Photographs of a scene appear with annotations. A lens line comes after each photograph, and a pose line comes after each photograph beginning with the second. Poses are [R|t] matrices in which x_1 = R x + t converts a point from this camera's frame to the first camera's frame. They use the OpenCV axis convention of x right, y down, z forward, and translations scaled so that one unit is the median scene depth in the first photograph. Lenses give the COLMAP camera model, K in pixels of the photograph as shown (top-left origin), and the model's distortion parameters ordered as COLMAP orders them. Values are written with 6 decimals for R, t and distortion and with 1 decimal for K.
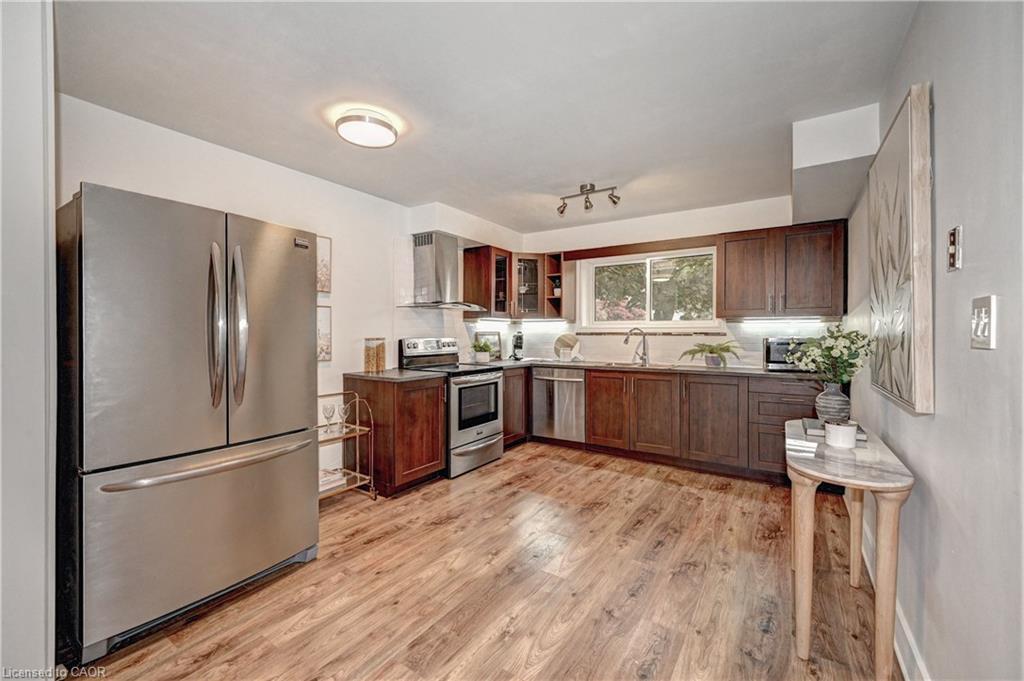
lens RADIAL K [[402.4, 0, 510.7], [0, 402.4, 337.4], [0, 0, 1]] dist [0.001600, 0.000187]
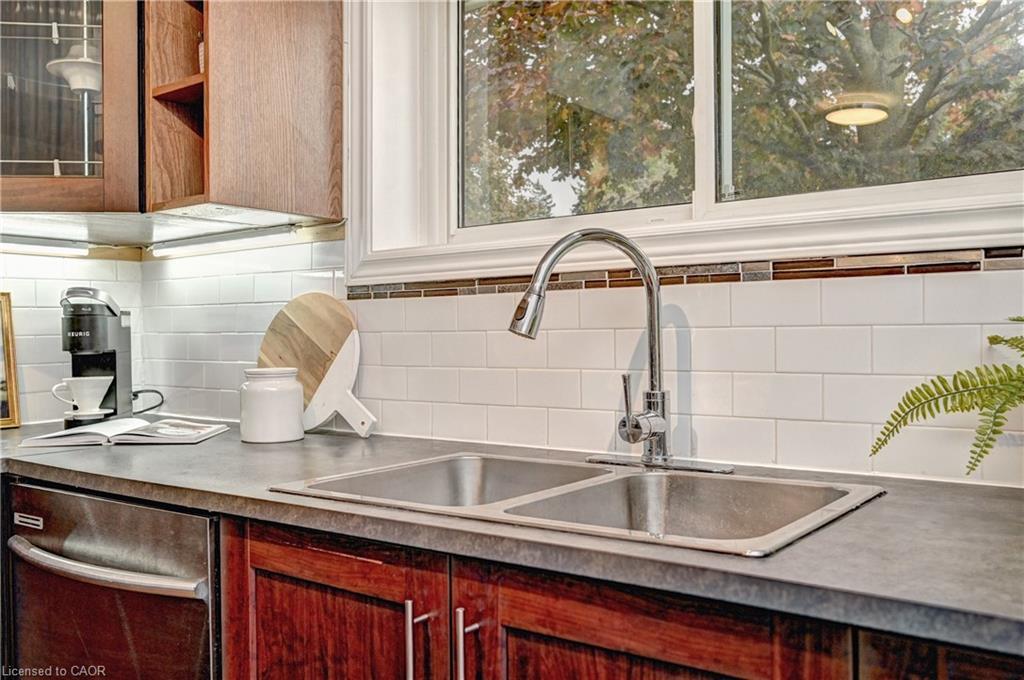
lens RADIAL K [[897.5, 0, 512.0], [0, 897.5, 340.0], [0, 0, 1]] dist [-0.000160, 0.000264]
pose [[0.998563, -0.012483, -0.052122, 0.352243], [0.012288, 0.999916, -0.004060, 0.021541], [0.052168, 0.003413, 0.998632, 0.780844]]
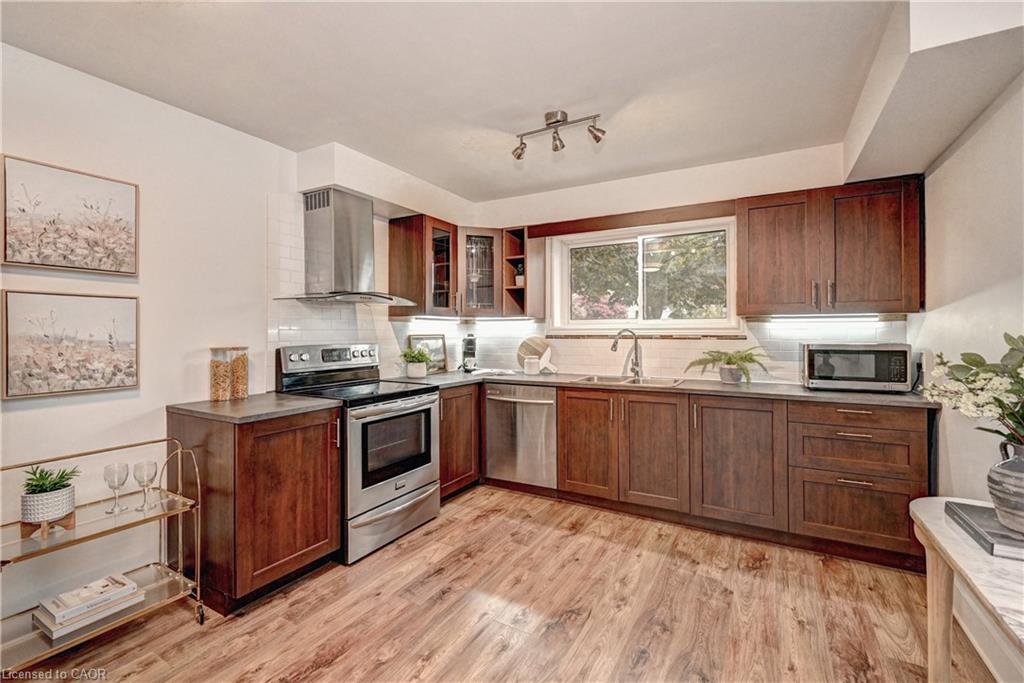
lens RADIAL K [[436.5, 0, 509.3], [0, 436.5, 334.8], [0, 0, 1]] dist [-0.001608, -0.000161]
pose [[0.998159, -0.003675, 0.060544, 0.060190], [0.003966, 0.999981, -0.004688, -0.012221], [-0.060526, 0.004919, 0.998155, 0.255195]]
